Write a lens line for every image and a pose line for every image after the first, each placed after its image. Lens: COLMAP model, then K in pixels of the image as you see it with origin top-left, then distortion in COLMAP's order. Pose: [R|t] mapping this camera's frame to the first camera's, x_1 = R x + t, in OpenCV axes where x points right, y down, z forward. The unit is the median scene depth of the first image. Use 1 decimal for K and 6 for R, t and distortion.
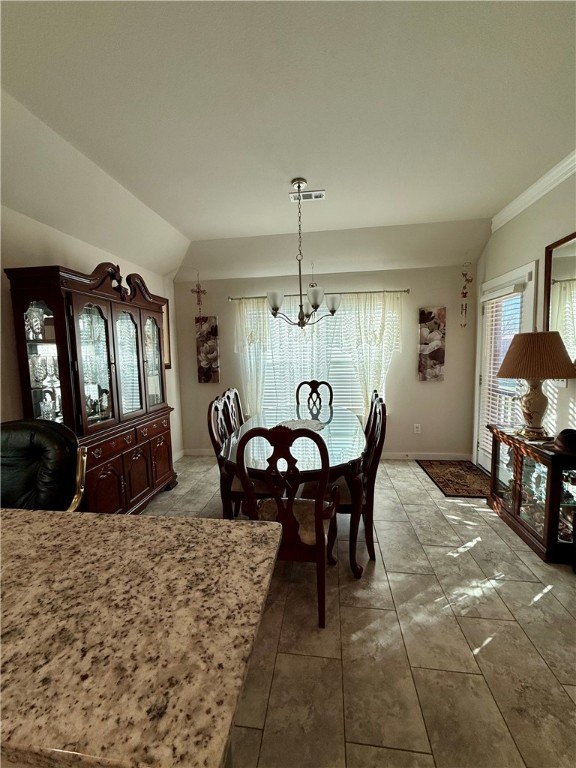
lens RADIAL K [[305.3, 0, 288.7], [0, 305.3, 383.5], [0, 0, 1]] dist [-0.002925, 0.000129]
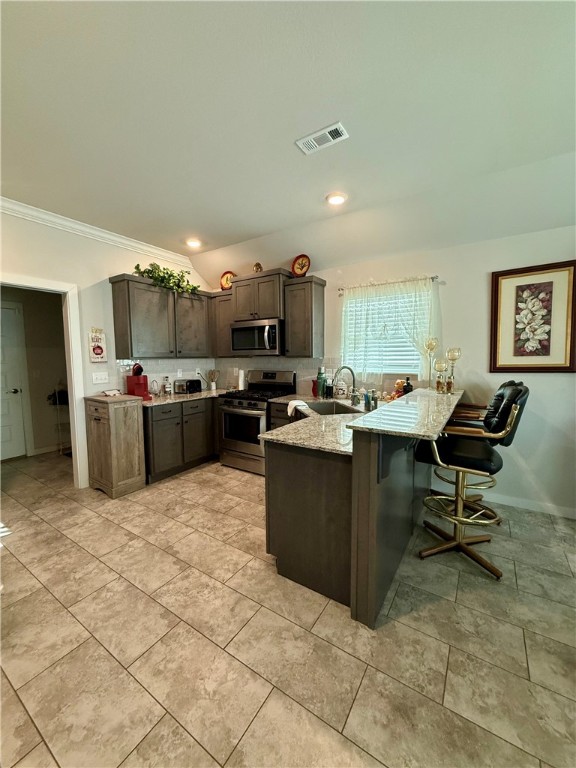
lens RADIAL K [[305.3, 0, 288.1], [0, 305.3, 382.5], [0, 0, 1]] dist [-0.002925, 0.000129]
pose [[-0.427069, 0.104725, -0.898134, 0.464162], [-0.071656, 0.986227, 0.149069, -0.028922], [0.901375, 0.128019, -0.413683, 0.228616]]
